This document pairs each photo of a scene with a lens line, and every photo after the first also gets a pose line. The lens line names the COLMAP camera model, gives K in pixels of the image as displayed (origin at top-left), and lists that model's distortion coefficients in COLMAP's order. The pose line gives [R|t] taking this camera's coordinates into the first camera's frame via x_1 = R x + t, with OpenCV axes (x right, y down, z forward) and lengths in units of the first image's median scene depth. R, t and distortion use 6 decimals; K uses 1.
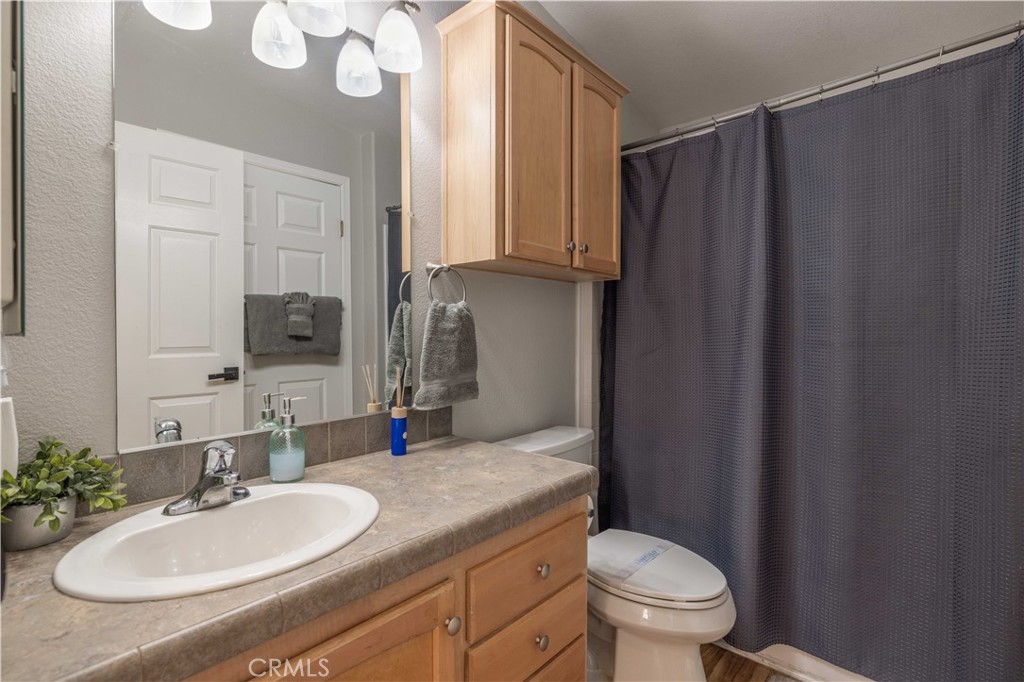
lens RADIAL K [[477.0, 0, 513.8], [0, 477.0, 337.2], [0, 0, 1]] dist [0.001862, 0.000098]
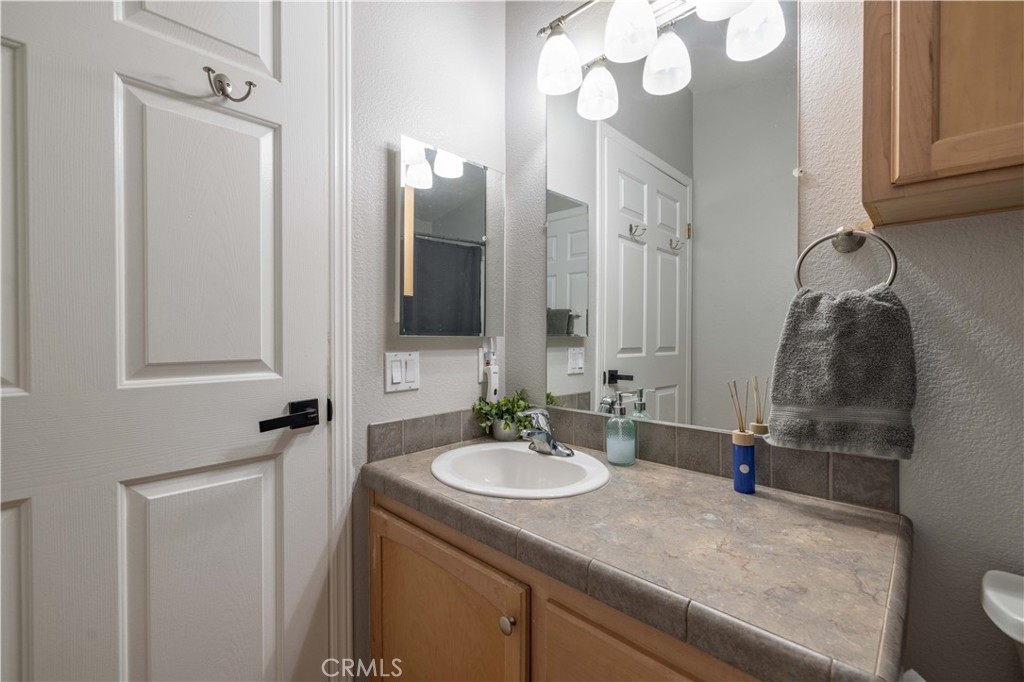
lens RADIAL K [[433.1, 0, 514.5], [0, 433.1, 336.6], [0, 0, 1]] dist [-0.002536, -0.000987]
pose [[-0.022387, 0.005161, -0.999736, 0.542101], [-0.020677, 0.999770, 0.005625, -0.006231], [0.999536, 0.020797, -0.022275, 0.713819]]
